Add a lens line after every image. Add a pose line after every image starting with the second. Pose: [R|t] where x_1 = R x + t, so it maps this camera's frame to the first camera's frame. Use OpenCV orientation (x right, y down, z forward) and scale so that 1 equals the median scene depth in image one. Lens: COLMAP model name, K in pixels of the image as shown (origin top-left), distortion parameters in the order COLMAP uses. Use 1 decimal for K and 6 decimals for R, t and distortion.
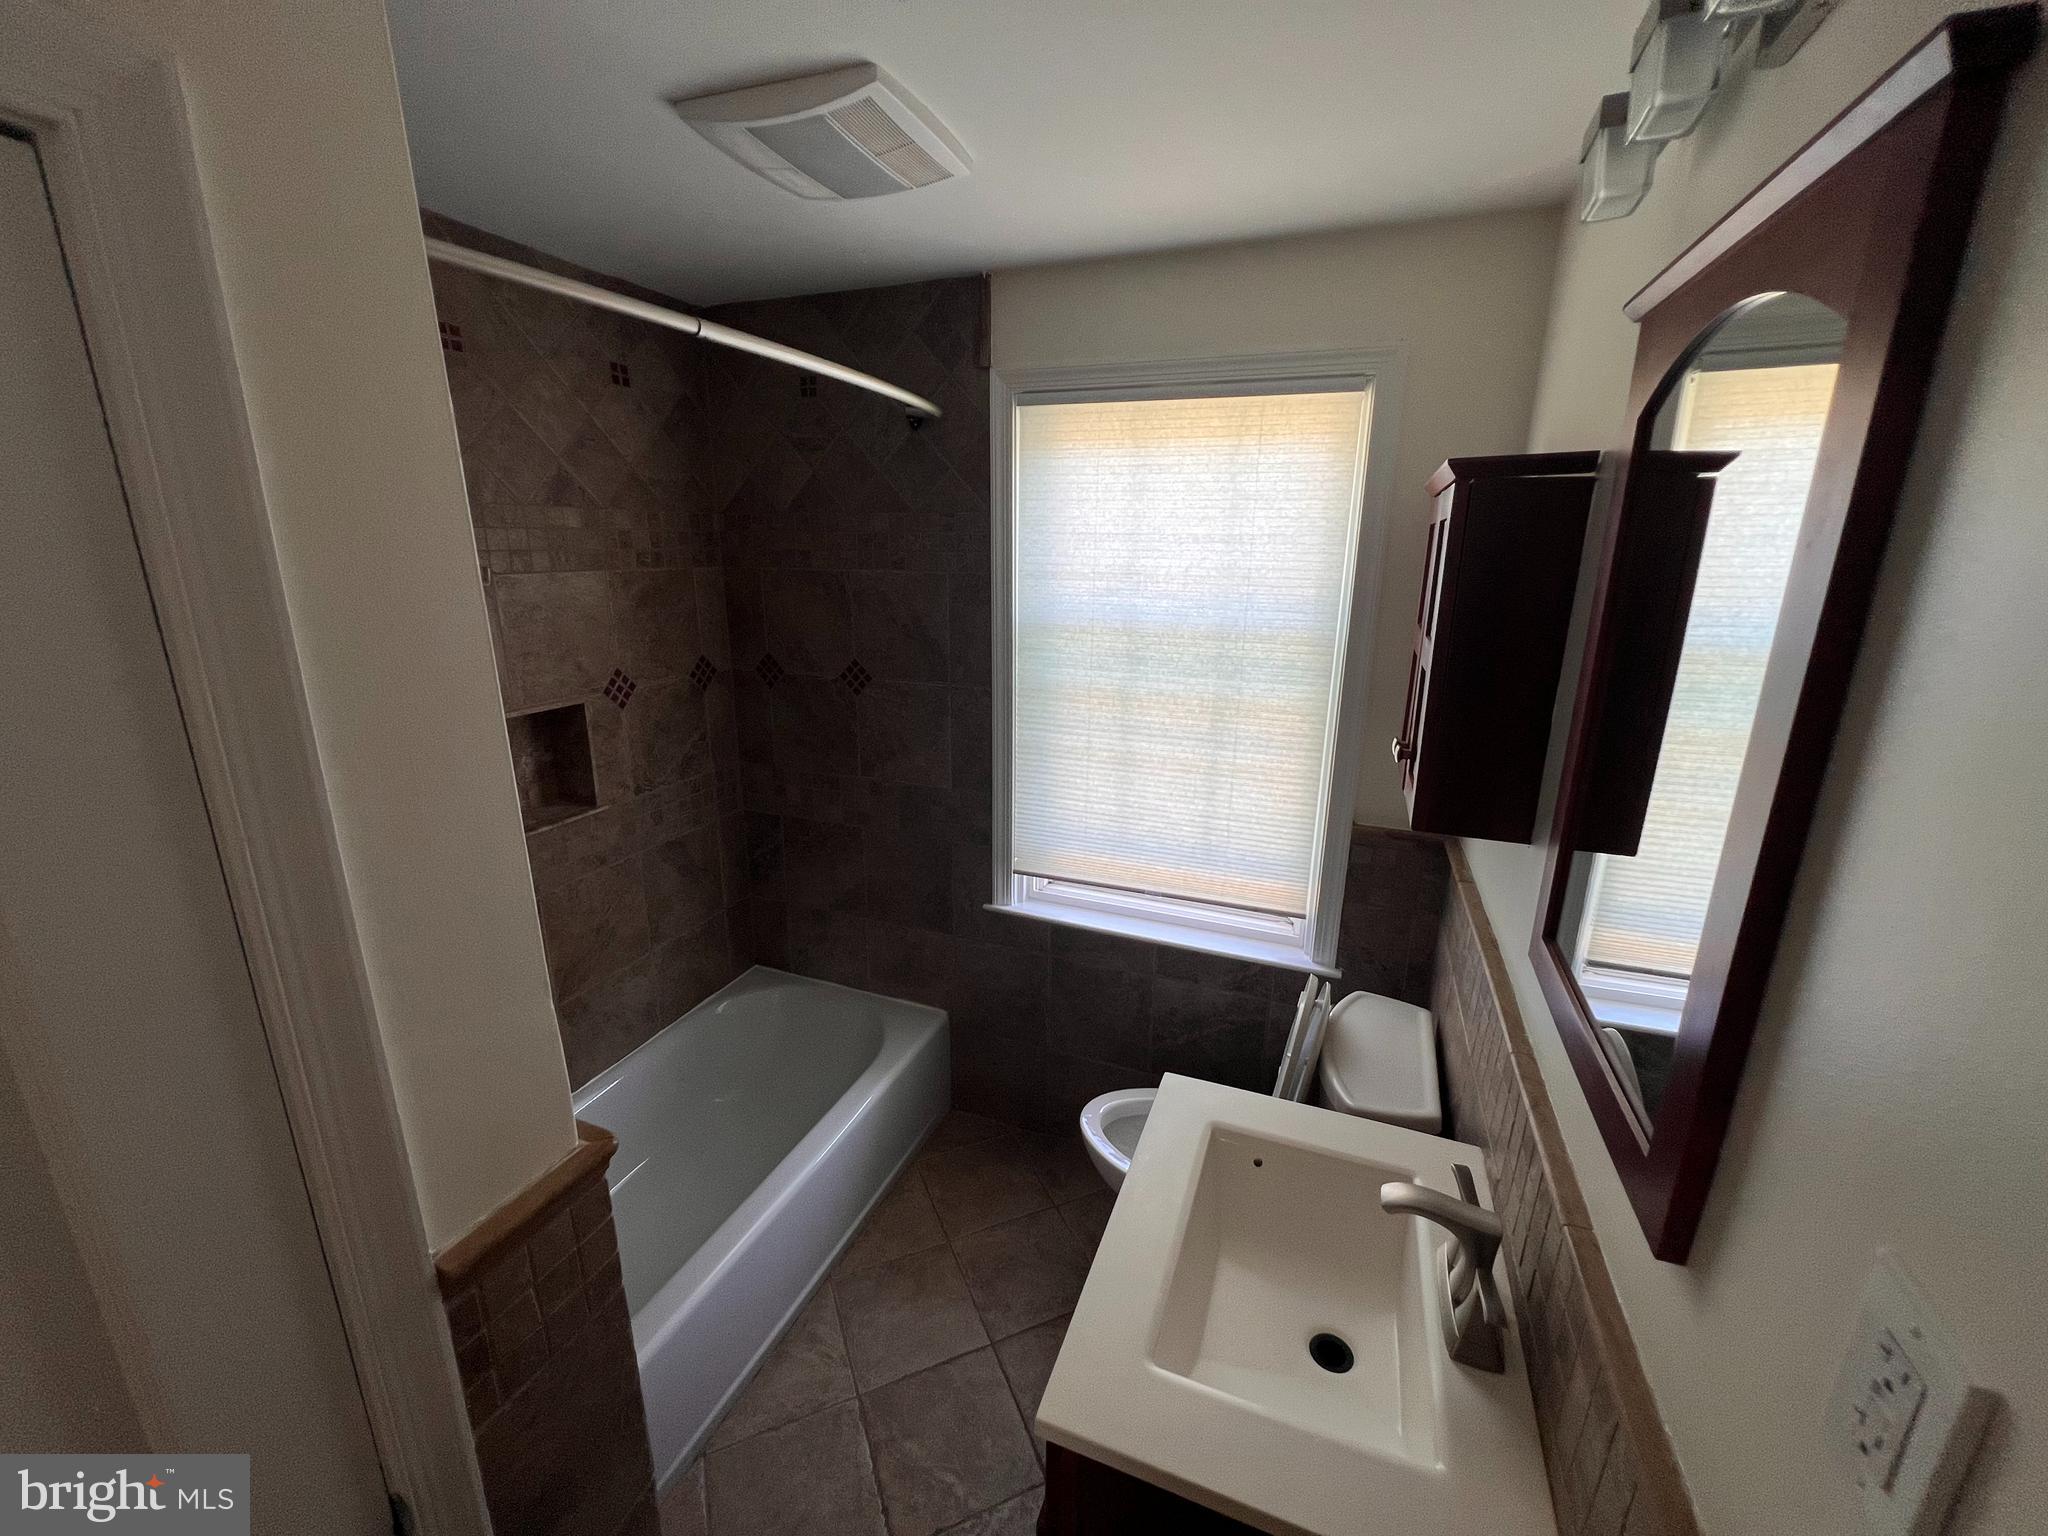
lens RADIAL K [[819.5, 0, 1023.9], [0, 819.5, 765.4], [0, 0, 1]] dist [-0.002247, 0.000815]
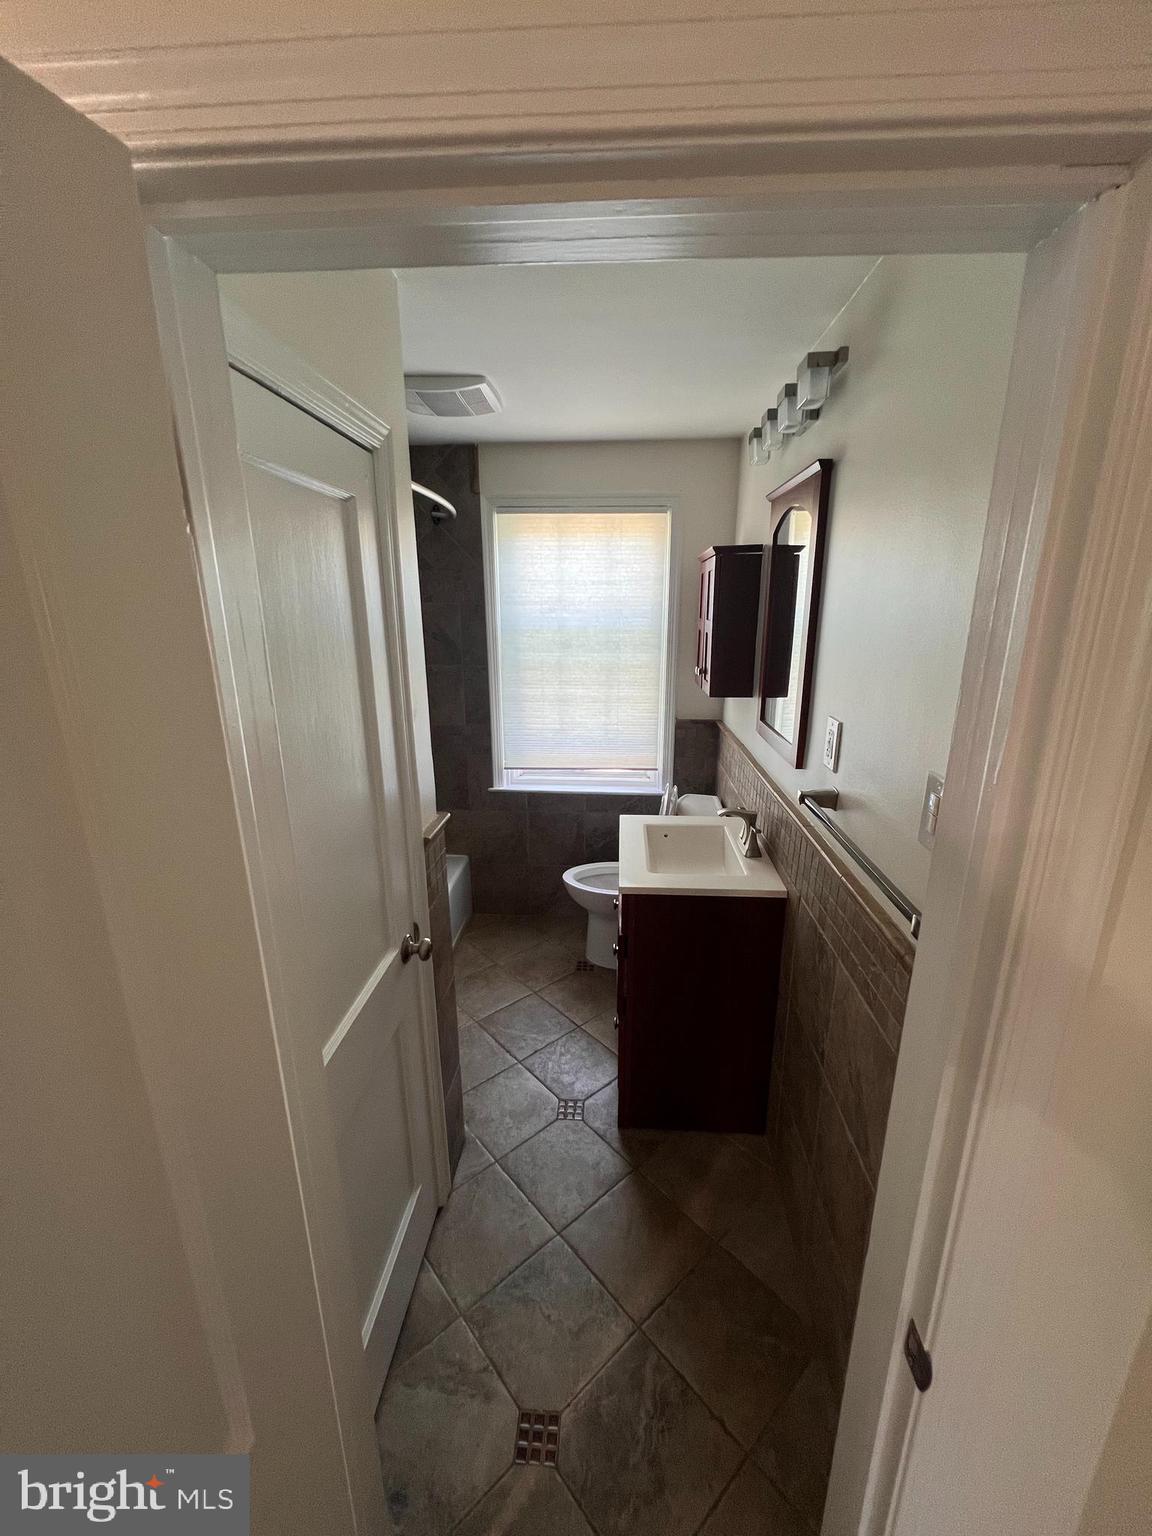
lens RADIAL K [[614.6, 0, 580.0], [0, 614.6, 770.5], [0, 0, 1]] dist [-0.002247, 0.000815]
pose [[0.951664, -0.092752, 0.292801, -0.310795], [0.091629, 0.995638, 0.017581, 0.156333], [-0.293154, 0.010098, 0.956012, -0.439013]]
